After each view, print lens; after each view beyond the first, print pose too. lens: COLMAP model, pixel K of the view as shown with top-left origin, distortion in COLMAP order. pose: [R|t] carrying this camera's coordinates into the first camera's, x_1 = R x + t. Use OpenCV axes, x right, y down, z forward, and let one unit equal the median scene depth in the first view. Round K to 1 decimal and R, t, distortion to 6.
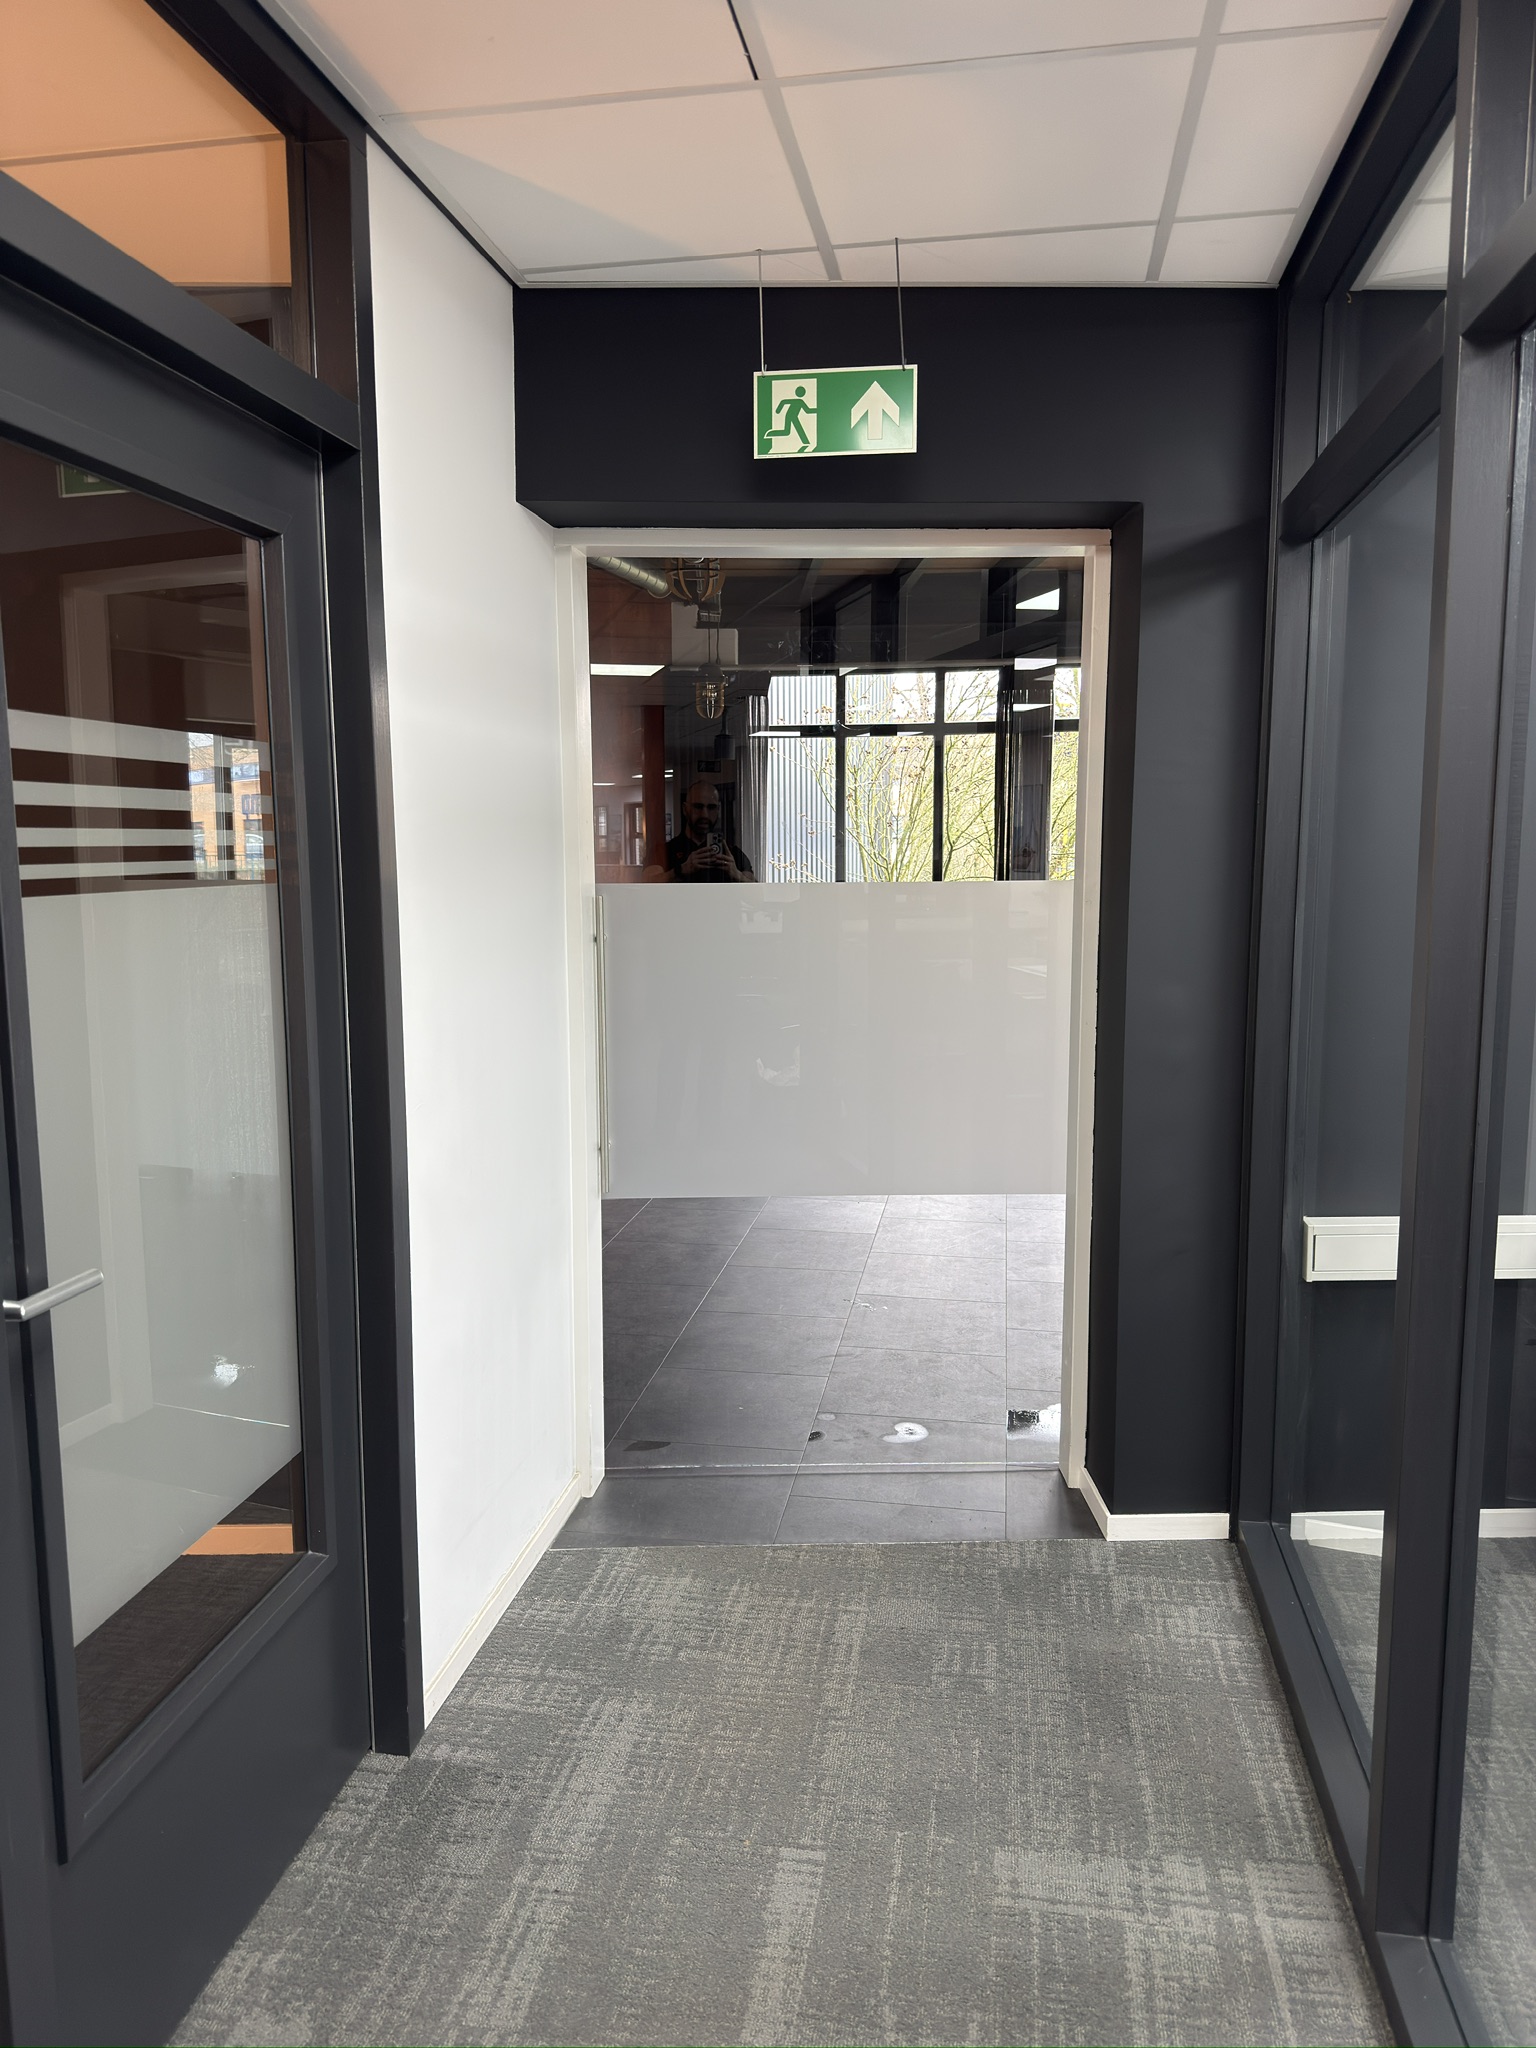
lens RADIAL K [[1489.4, 0, 747.0], [0, 1489.4, 1031.2], [0, 0, 1]] dist [0.038001, -0.056265]
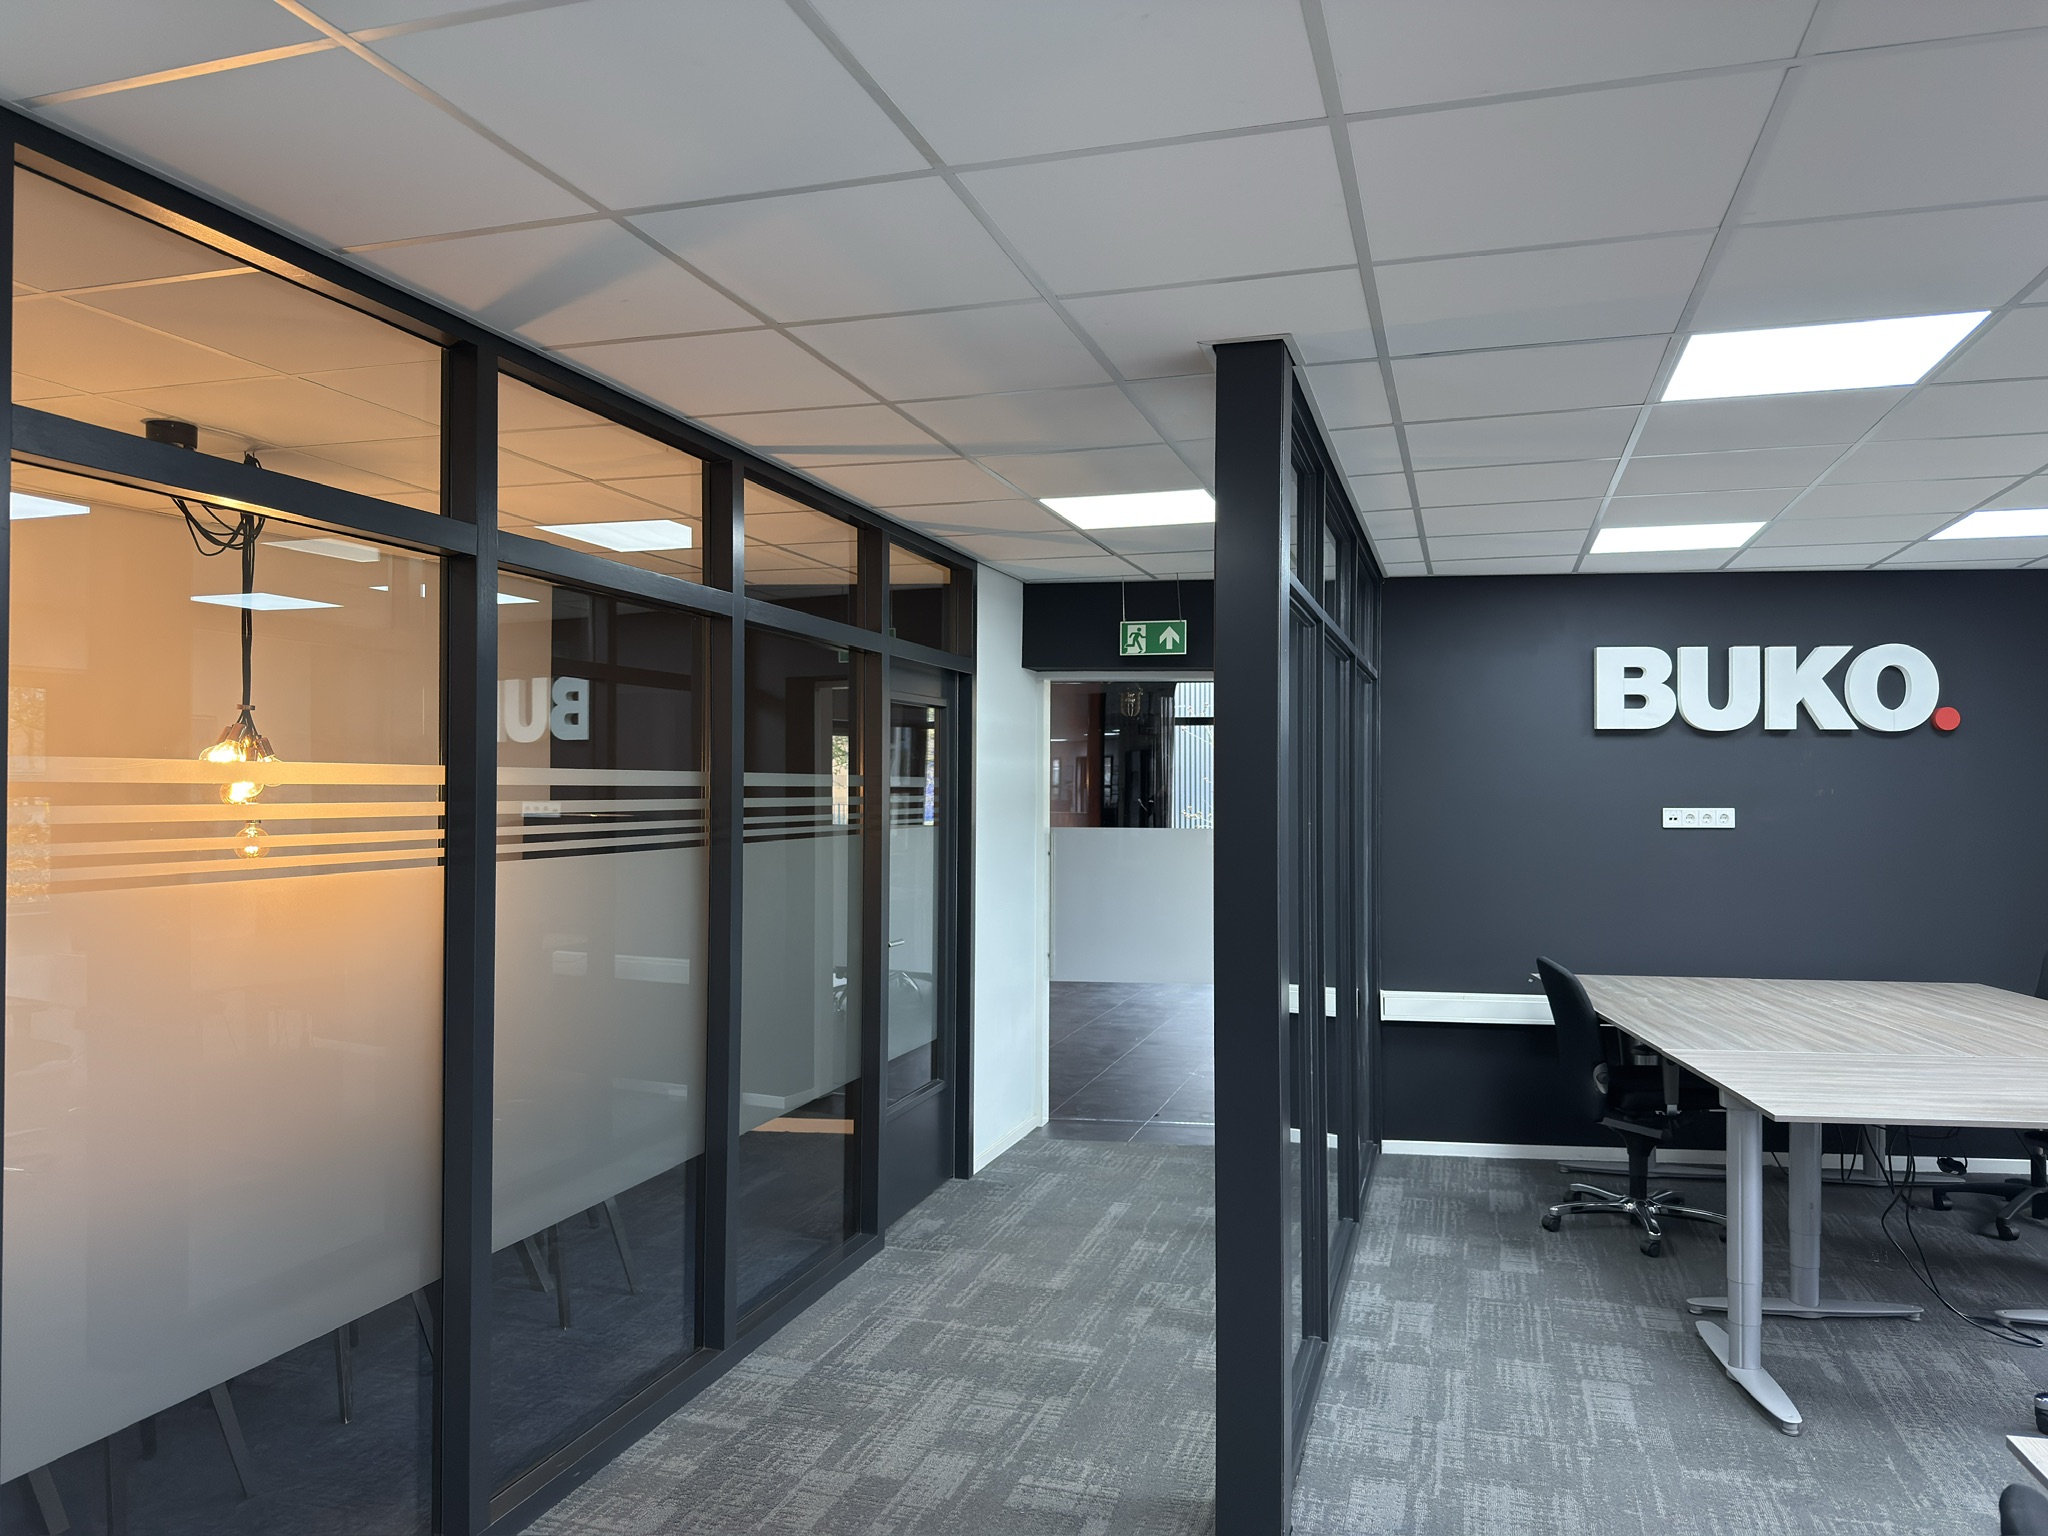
lens RADIAL K [[1489.4, 0, 1030.7], [0, 1489.4, 749.9], [0, 0, 1]] dist [0.038001, -0.056265]
pose [[0.993524, 0.008021, -0.113339, 0.136855], [-0.024845, 0.988702, -0.147820, 0.131655], [0.110873, 0.149679, 0.982499, -1.380374]]
